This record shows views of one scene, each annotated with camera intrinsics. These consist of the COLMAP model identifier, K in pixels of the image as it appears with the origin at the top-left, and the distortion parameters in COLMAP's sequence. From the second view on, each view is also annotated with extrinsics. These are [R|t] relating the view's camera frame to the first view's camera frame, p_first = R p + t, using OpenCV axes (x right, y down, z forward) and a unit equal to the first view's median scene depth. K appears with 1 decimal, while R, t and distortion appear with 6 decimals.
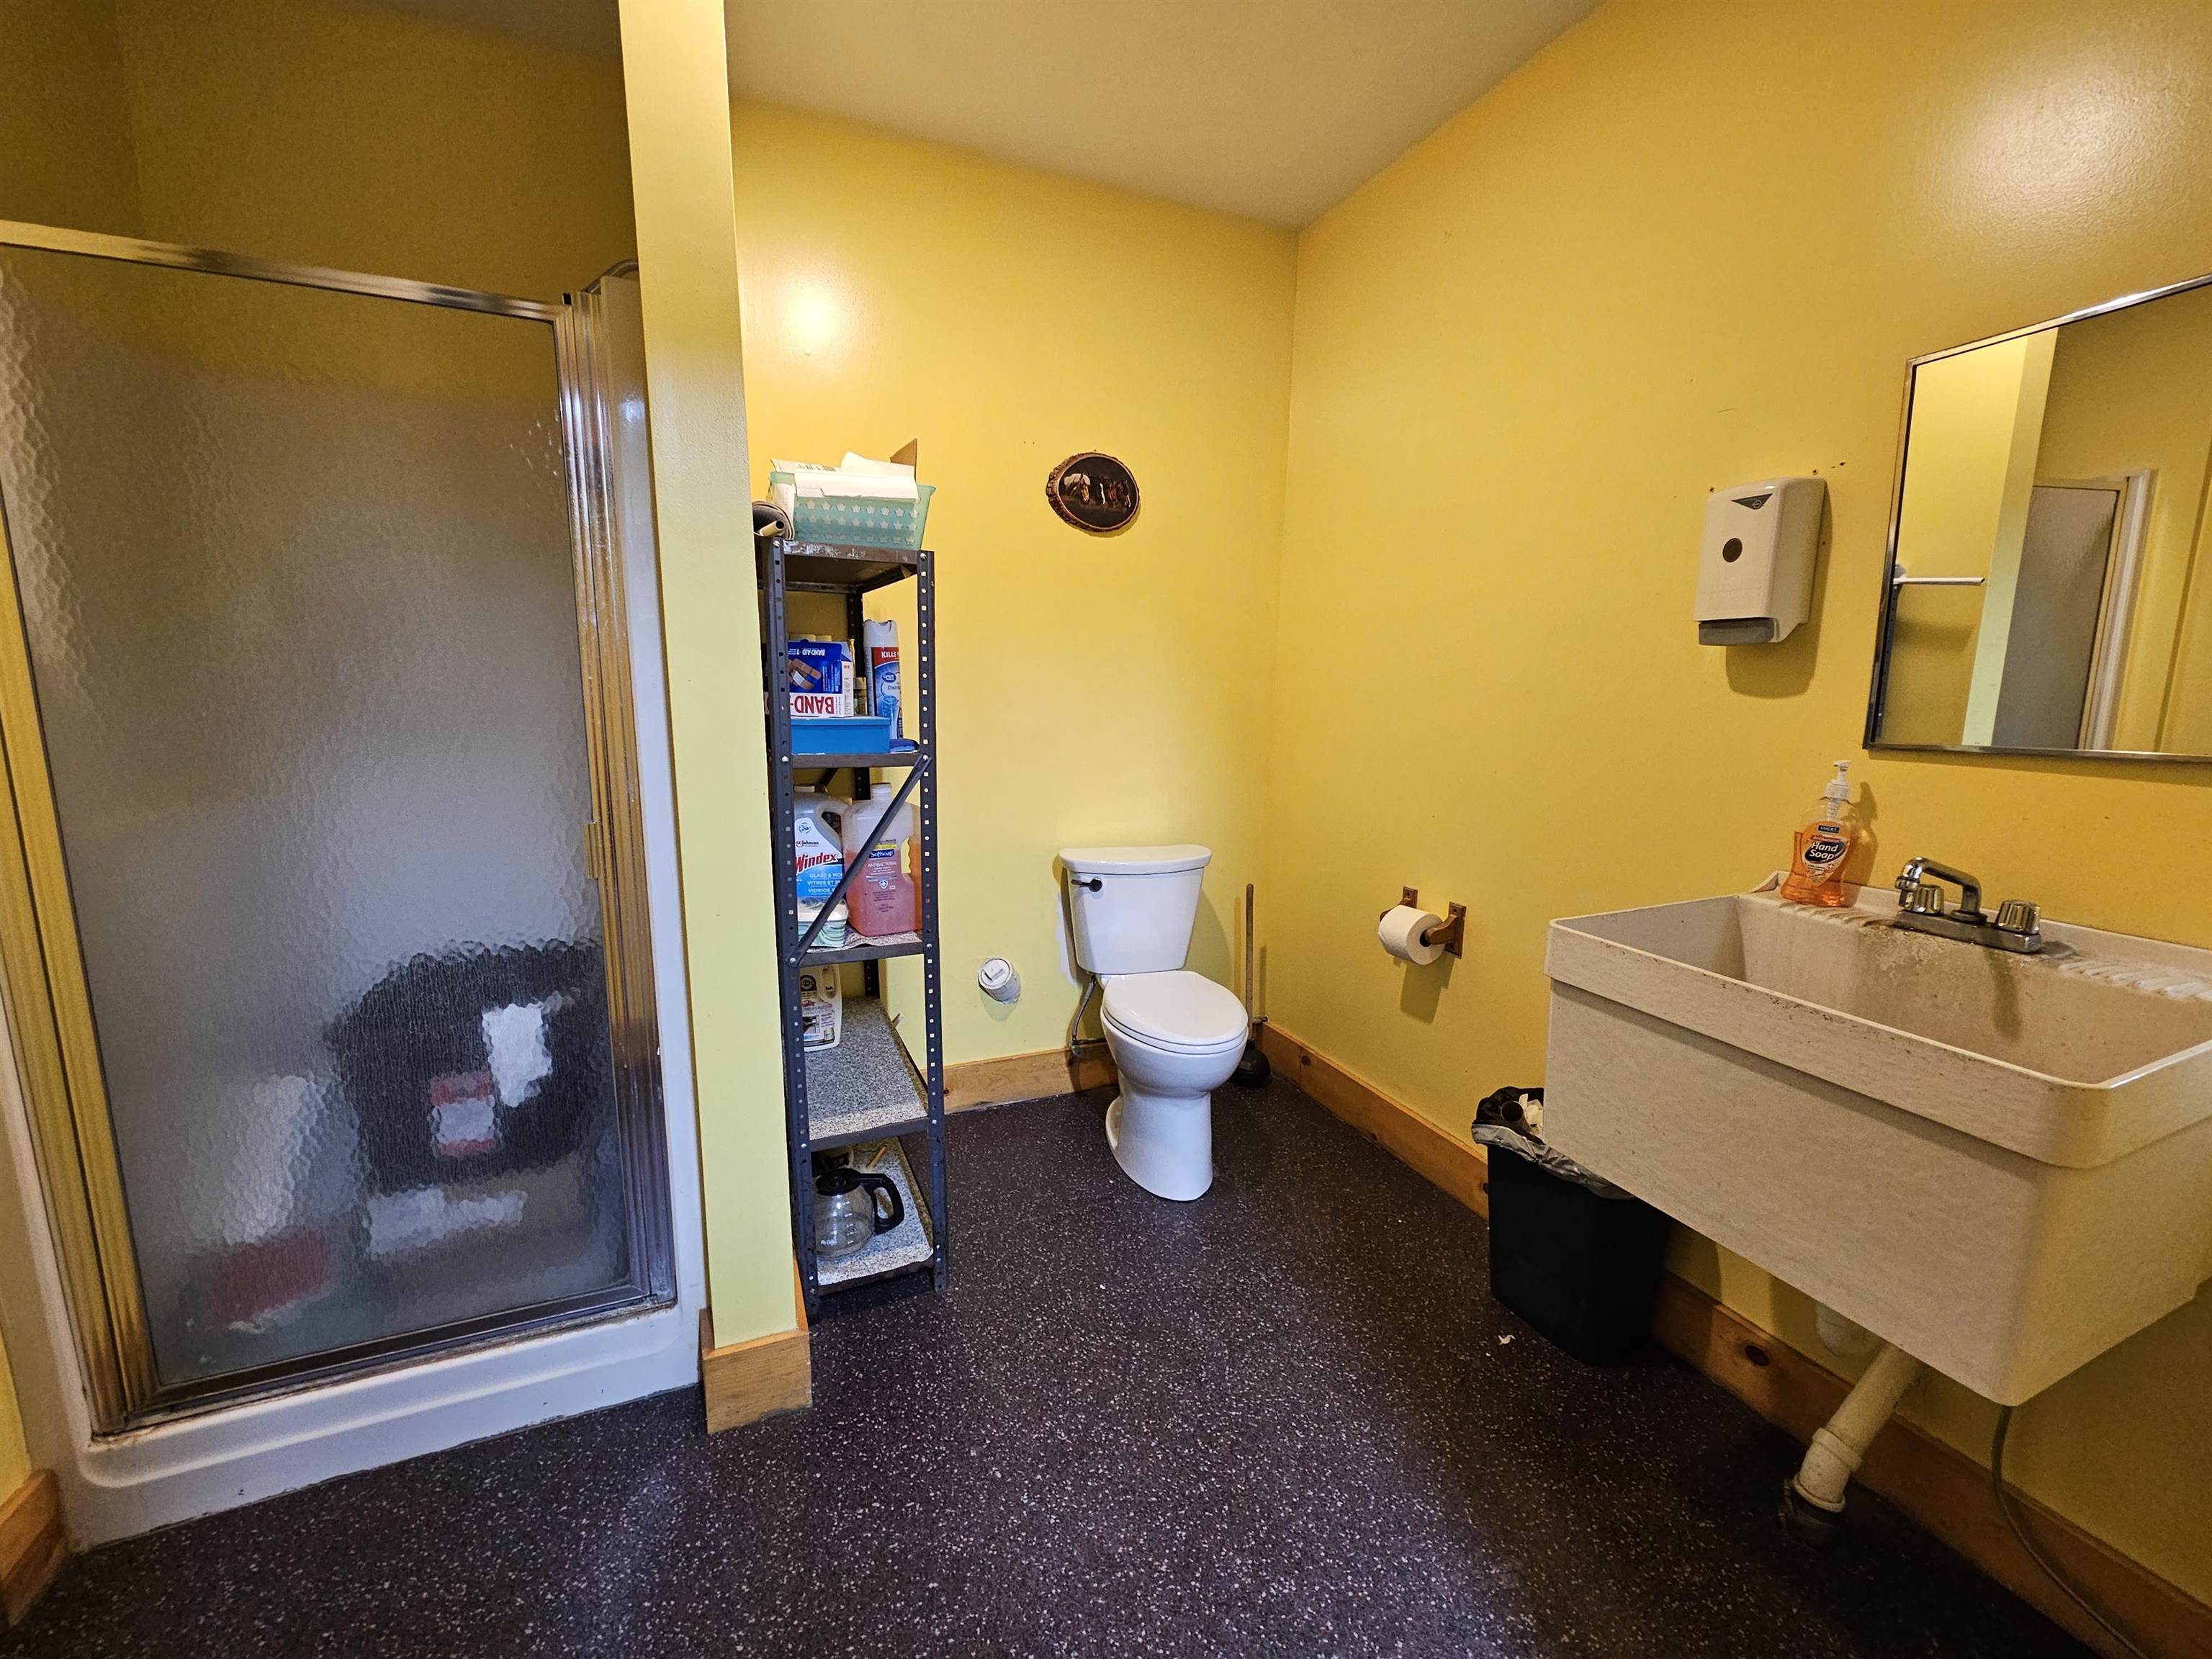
lens RADIAL K [[902.3, 0, 1104.6], [0, 902.3, 827.7], [0, 0, 1]] dist [0.000321, 0.001863]
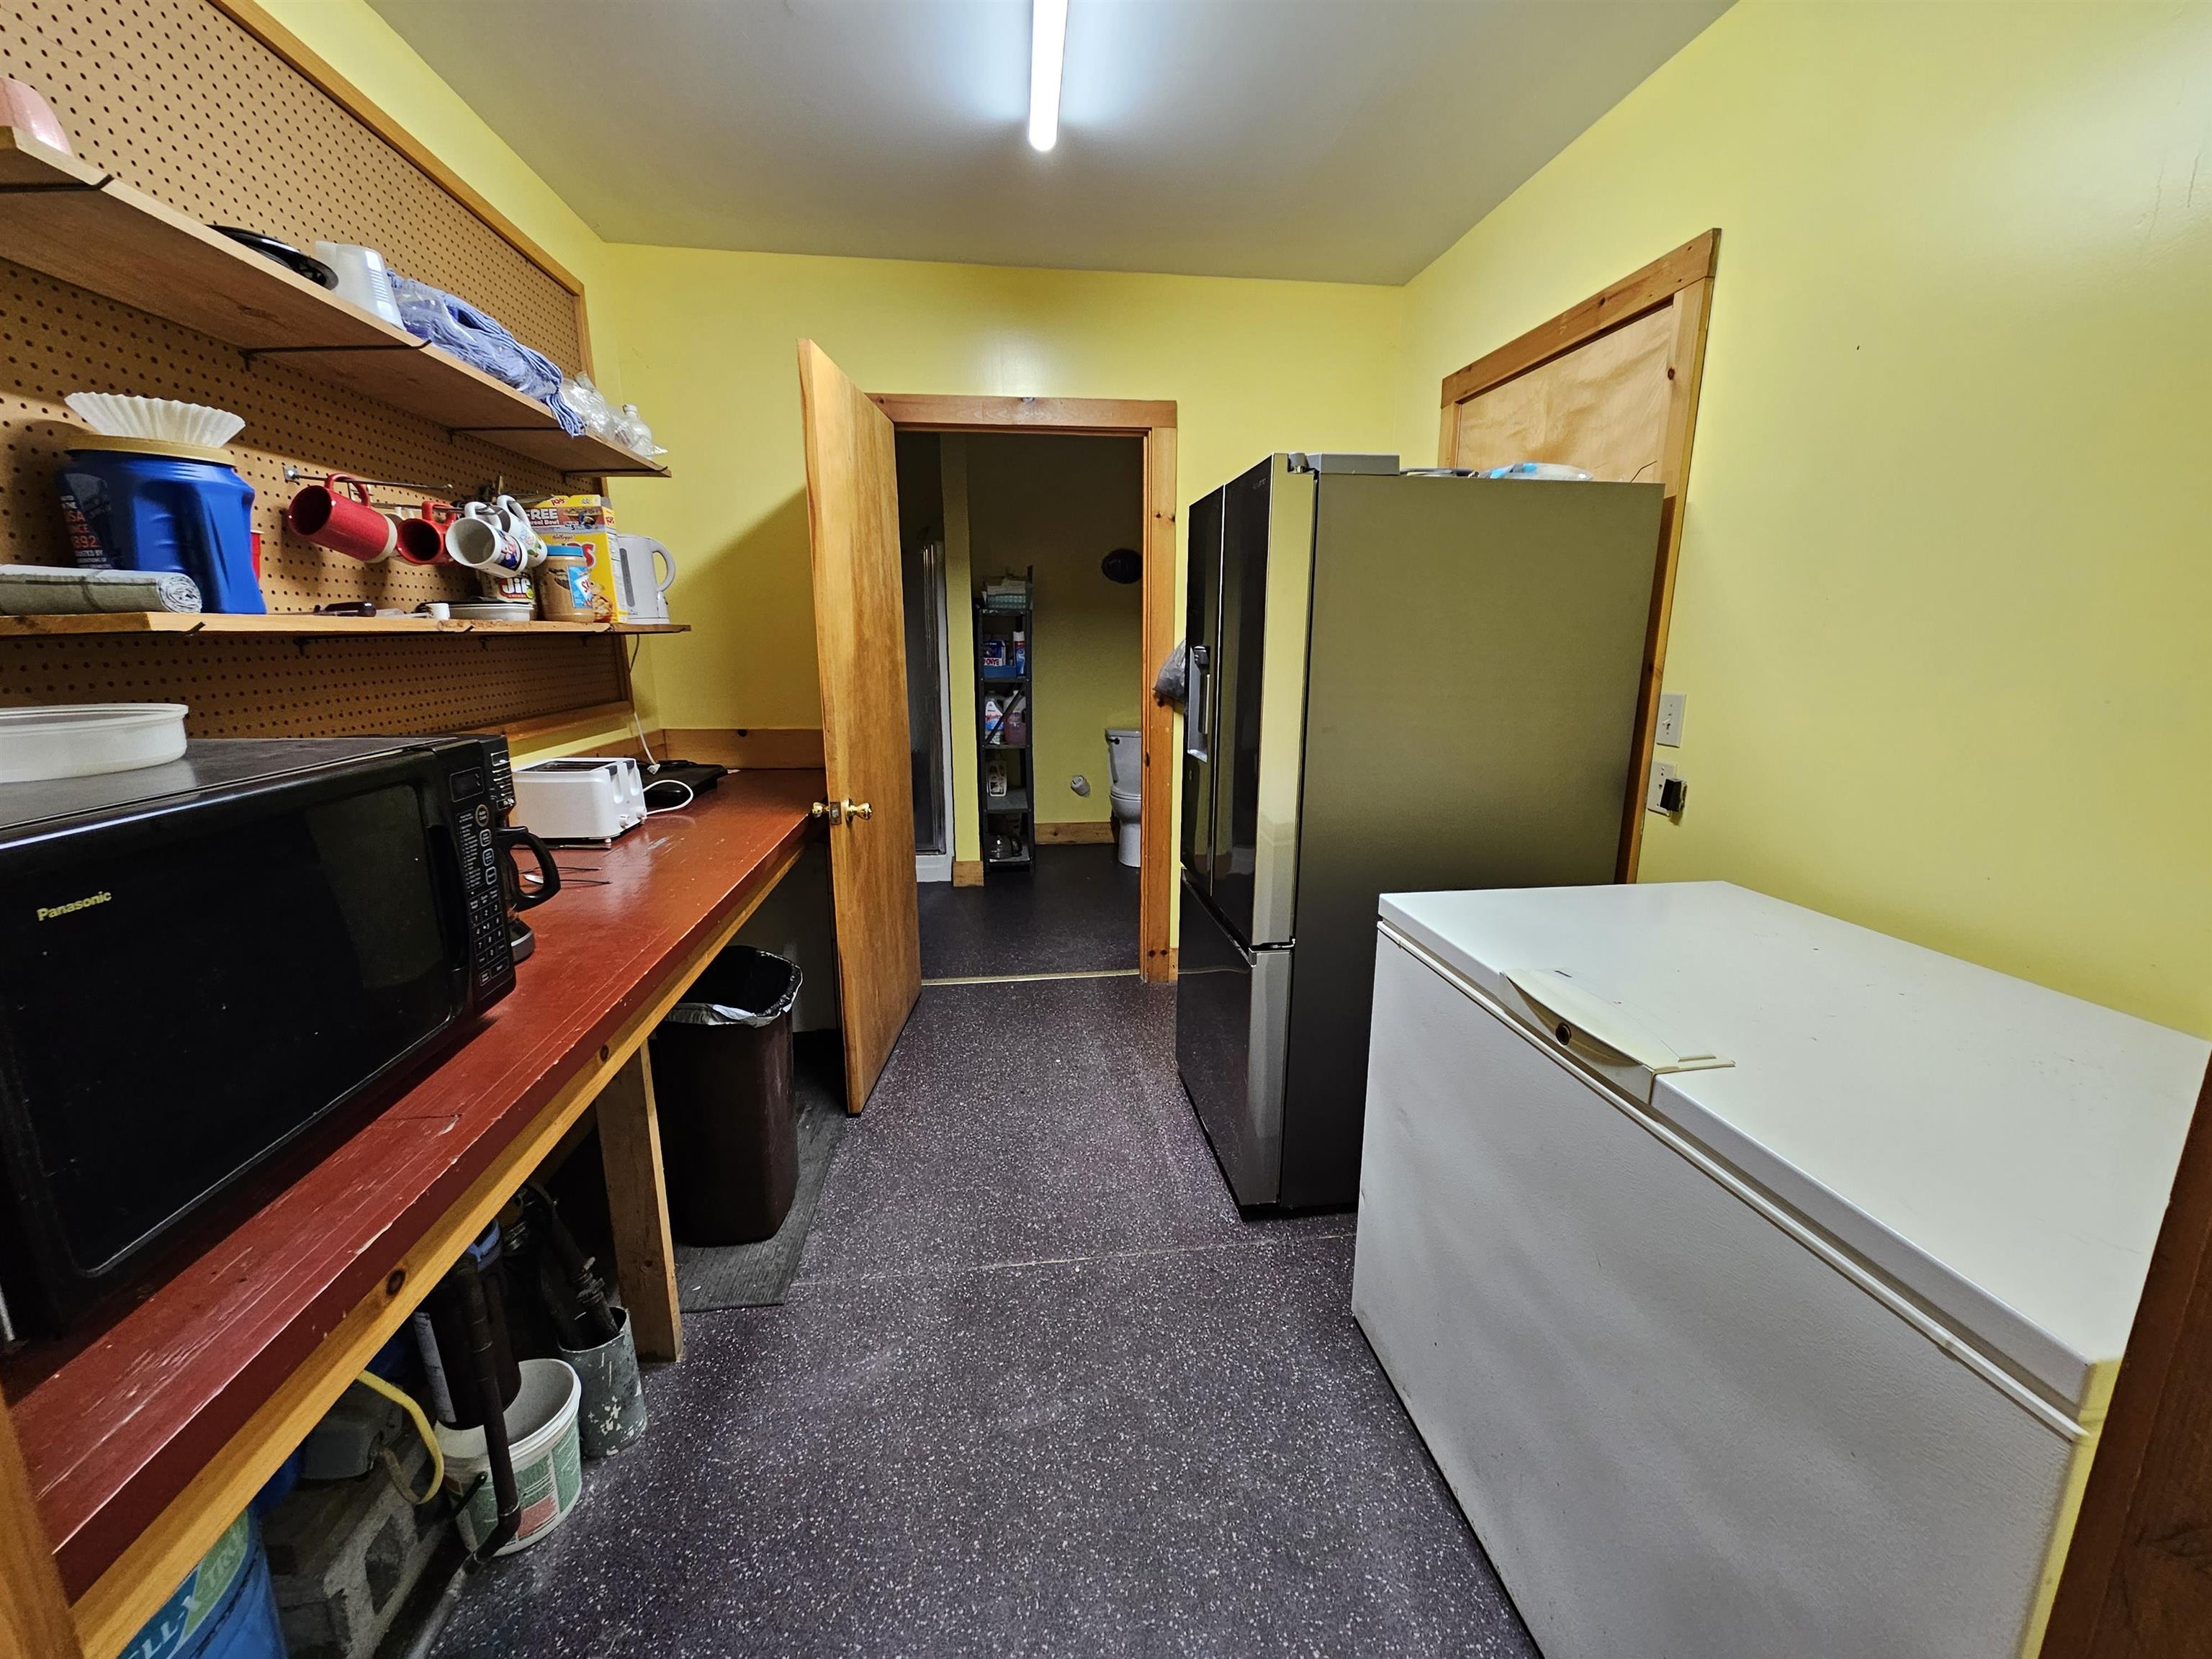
lens RADIAL K [[902.3, 0, 1106.7], [0, 902.3, 829.0], [0, 0, 1]] dist [0.000321, 0.001863]
pose [[0.965135, 0.050903, -0.256756, 0.822018], [-0.036605, 0.997517, 0.060165, 0.218620], [0.259181, -0.048668, 0.964602, -1.773913]]
